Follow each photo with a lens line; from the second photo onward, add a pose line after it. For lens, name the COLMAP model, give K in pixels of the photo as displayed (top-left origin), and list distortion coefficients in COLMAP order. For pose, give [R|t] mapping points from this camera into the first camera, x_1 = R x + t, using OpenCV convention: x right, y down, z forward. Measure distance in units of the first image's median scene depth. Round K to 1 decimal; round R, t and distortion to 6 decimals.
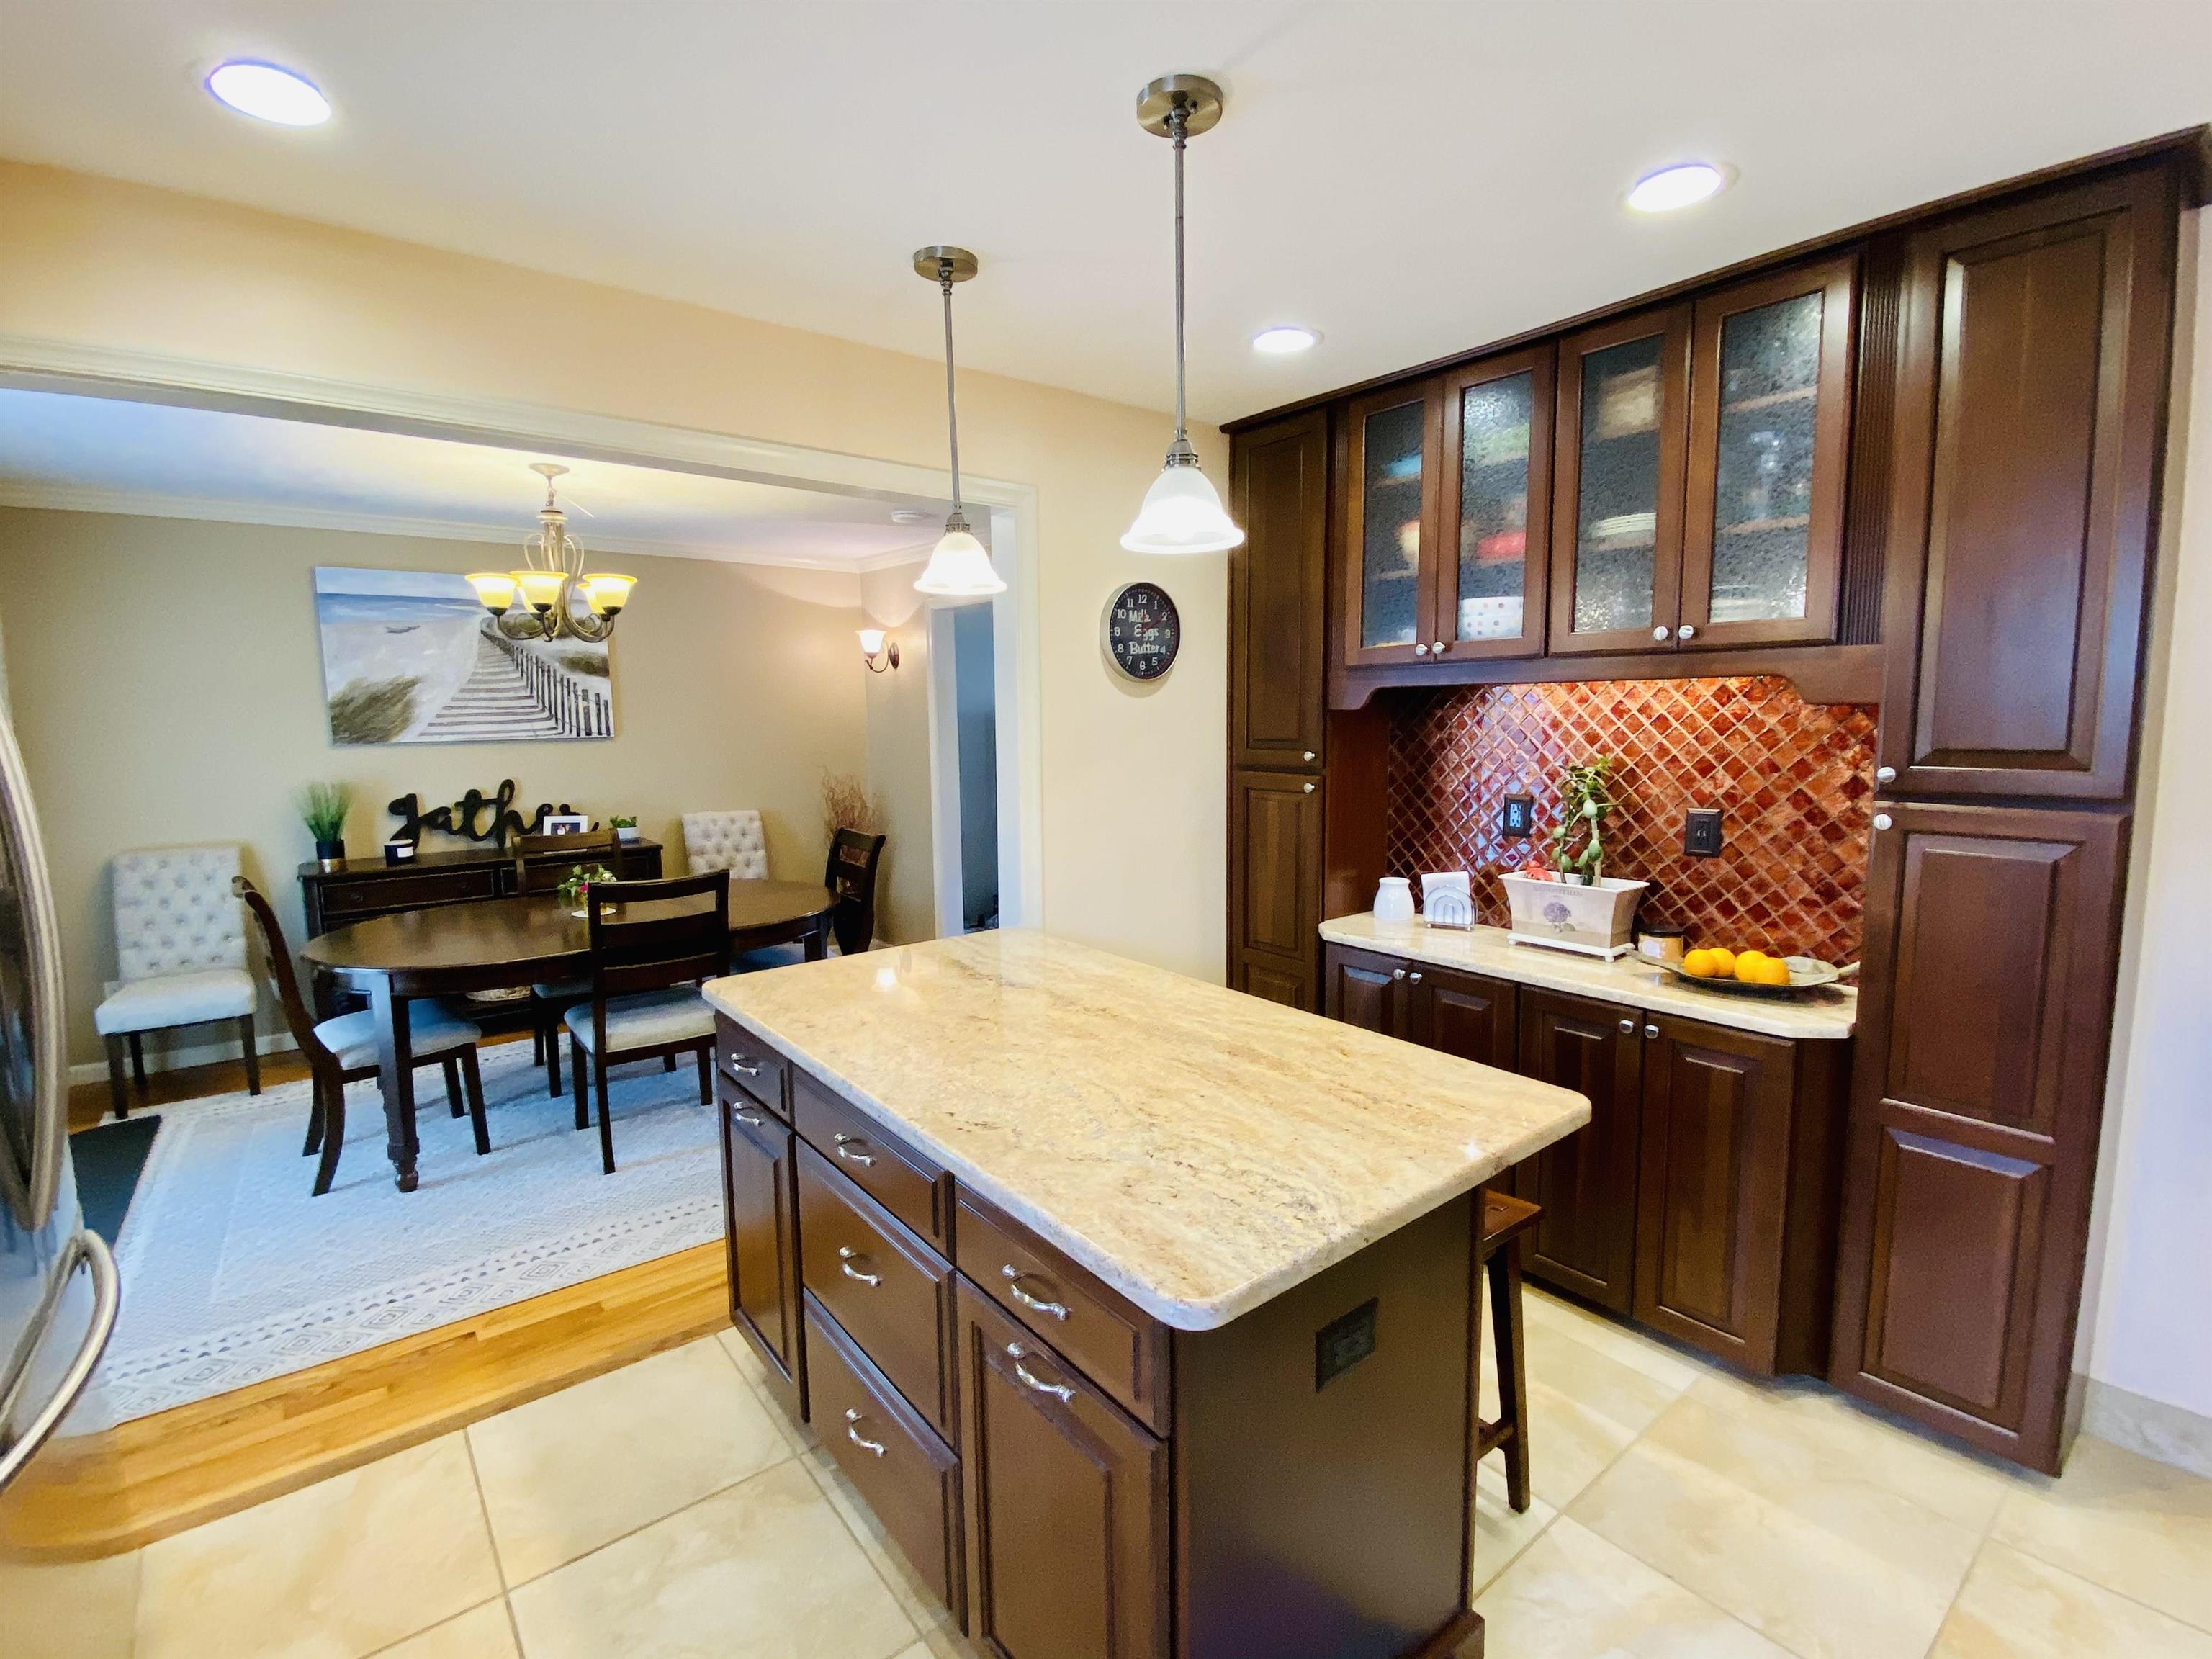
lens RADIAL K [[1009.5, 0, 1111.9], [0, 1009.5, 832.4], [0, 0, 1]] dist [0.021043, -0.002488]
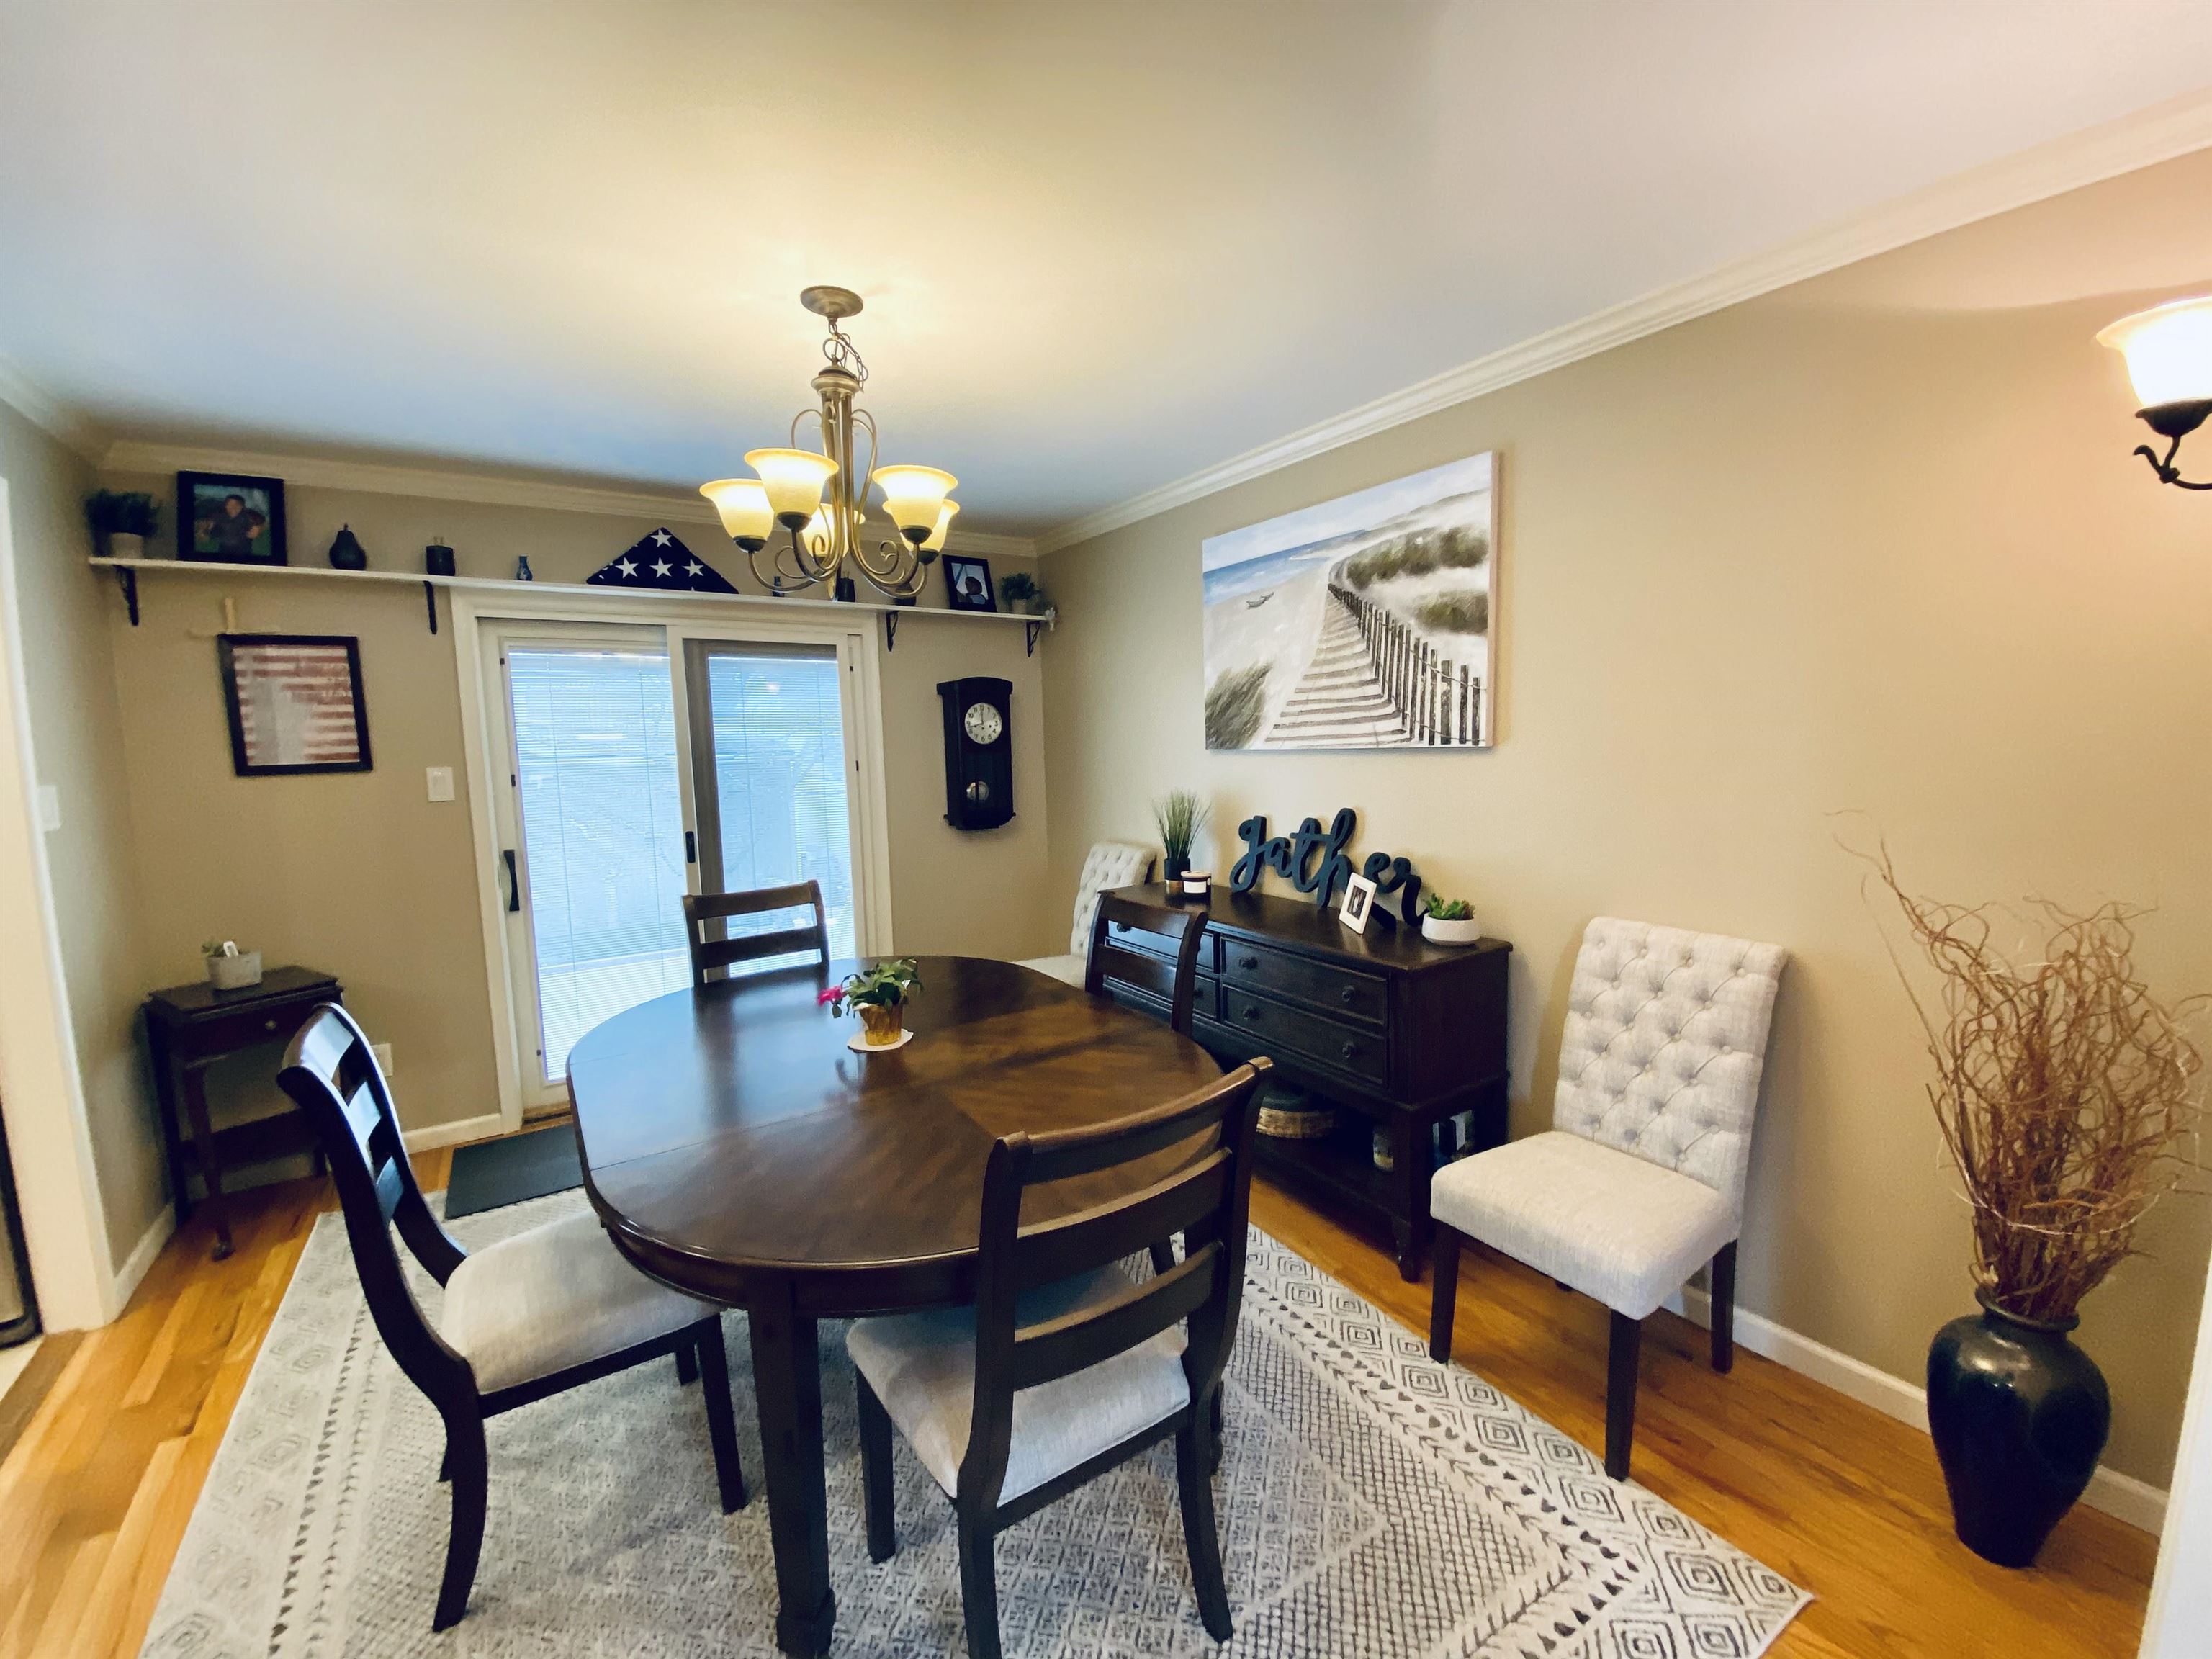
lens RADIAL K [[879.6, 0, 1098.3], [0, 879.6, 845.2], [0, 0, 1]] dist [0.001996, -0.002655]
pose [[-0.076249, 0.132943, -0.988186, -0.019655], [-0.096110, 0.985477, 0.139994, -0.156495], [0.992446, 0.105649, -0.062365, 1.476381]]
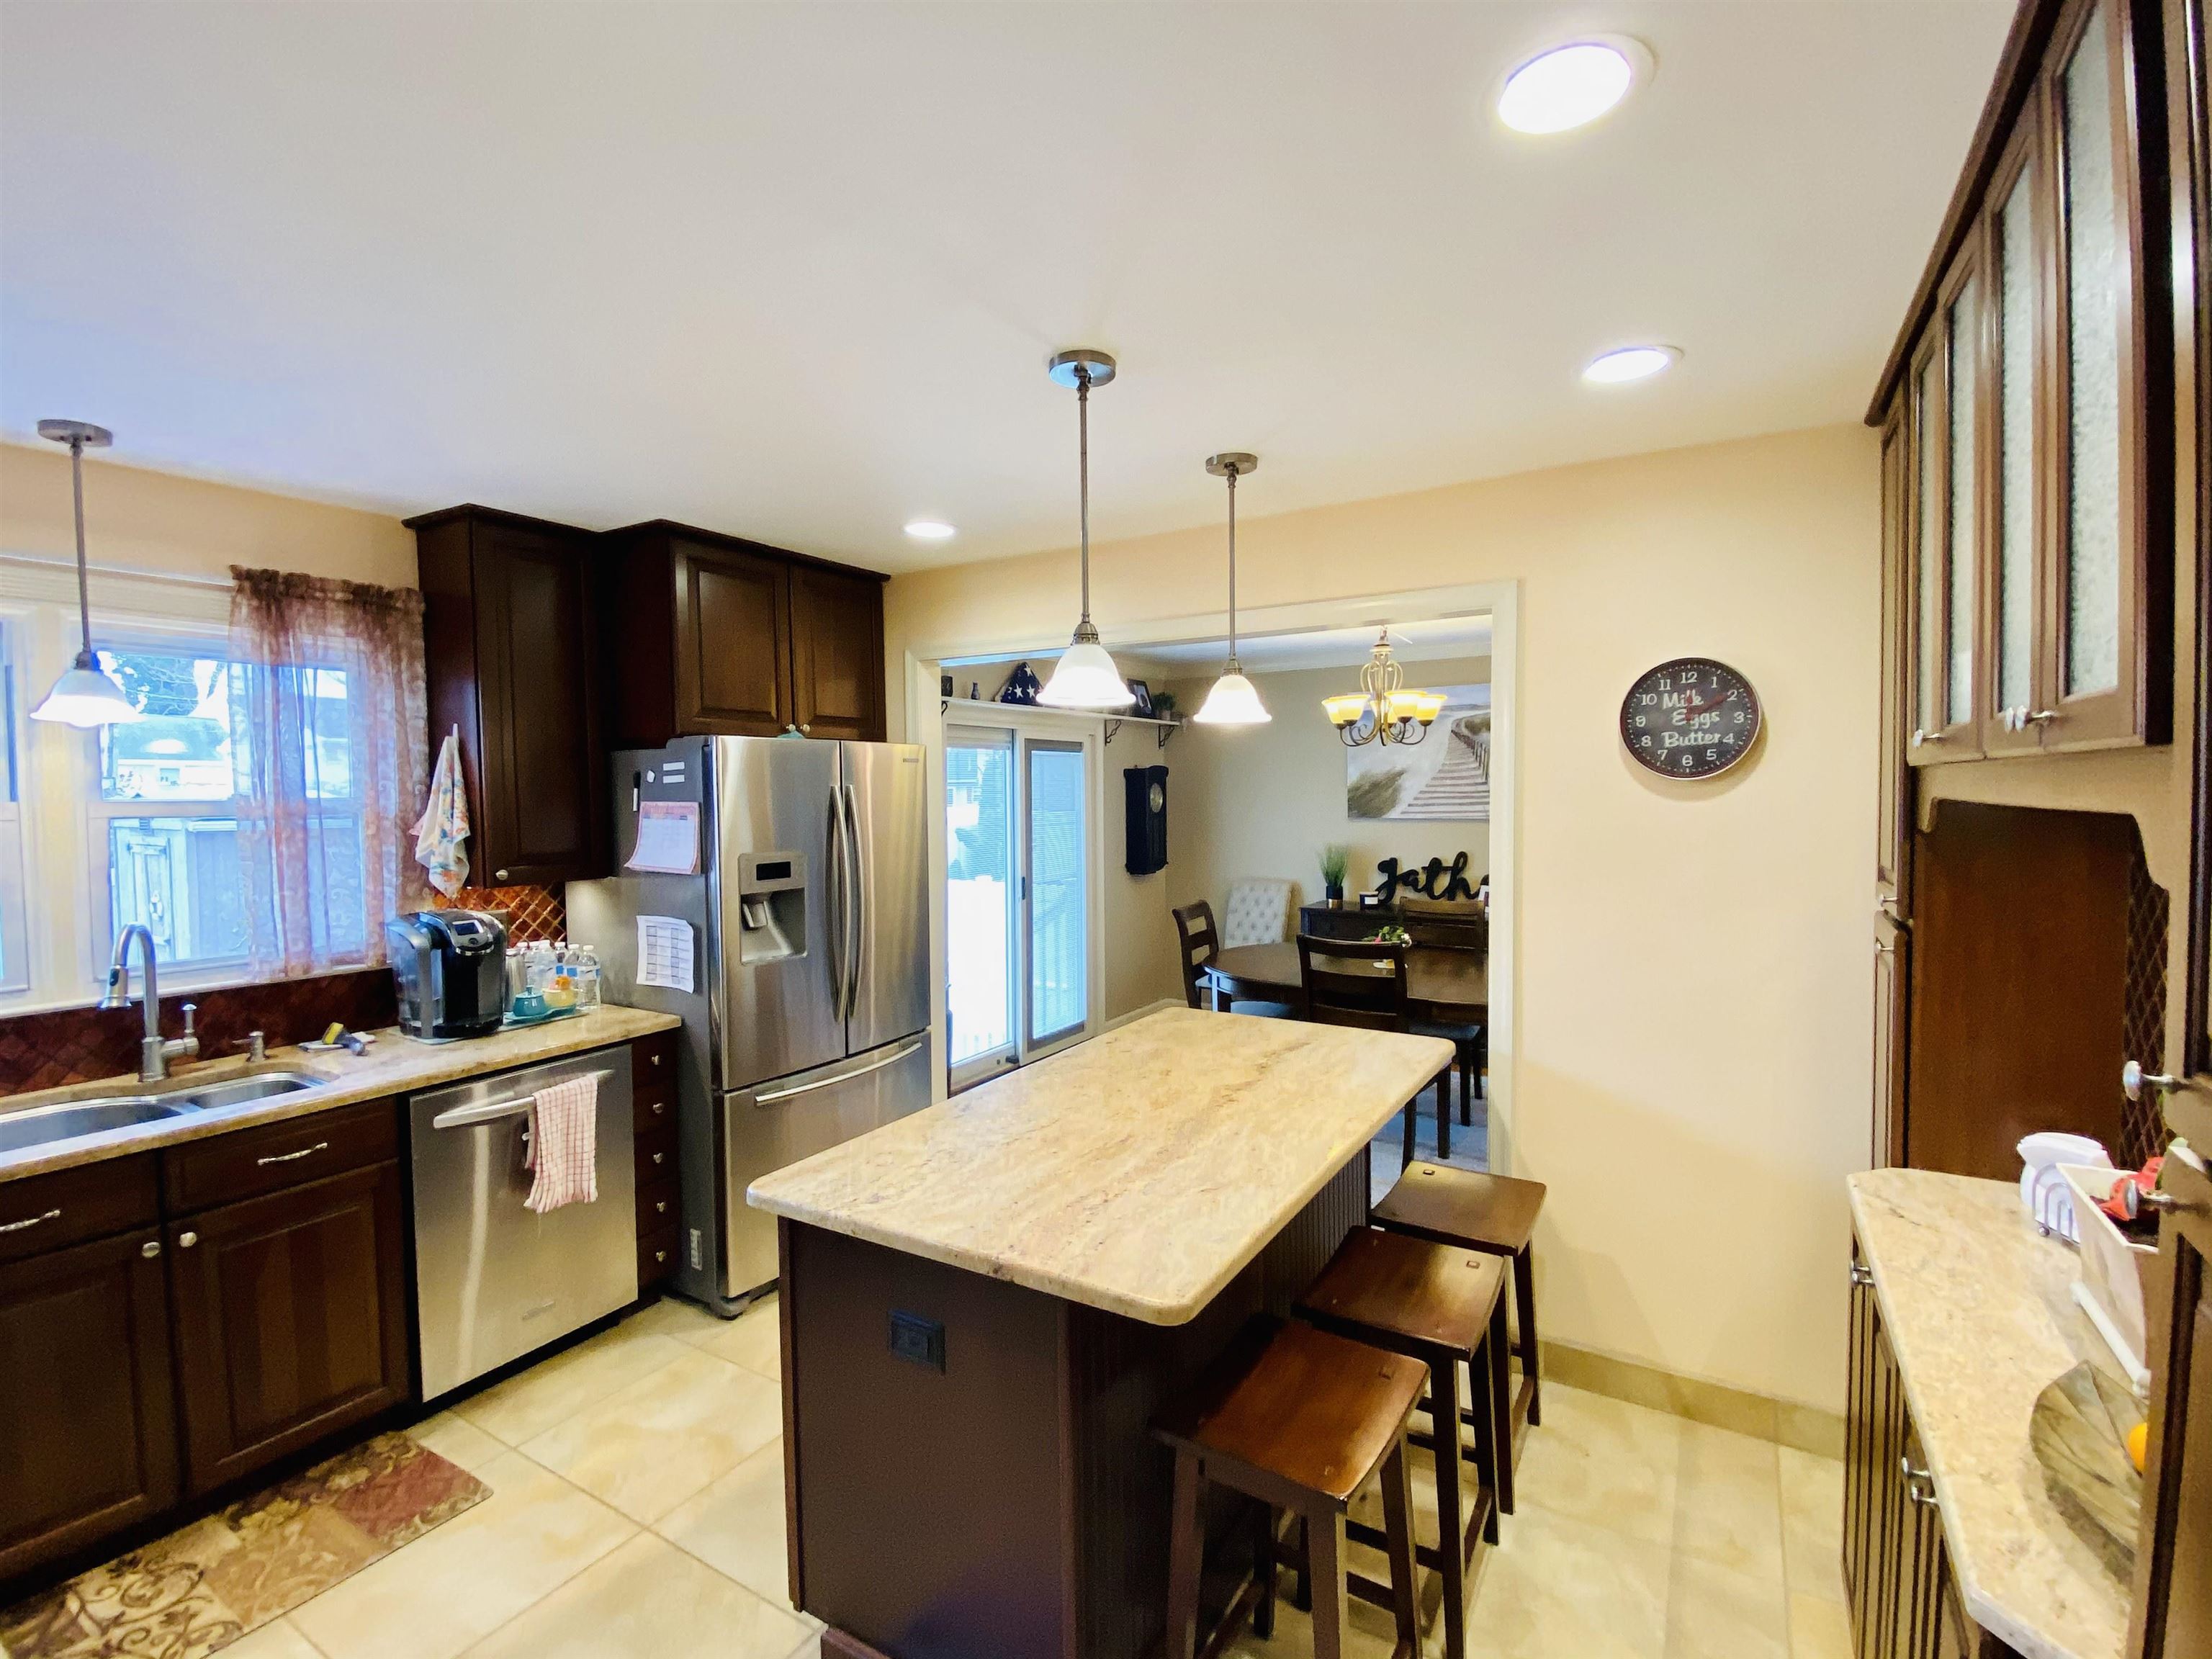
lens RADIAL K [[1009.5, 0, 1083.5], [0, 1009.5, 834.9], [0, 0, 1]] dist [0.021043, -0.002488]
pose [[0.323508, 0.050217, -0.944892, 0.652140], [-0.104124, 0.994416, 0.017199, -0.075769], [0.940479, 0.092822, 0.326930, 0.318650]]
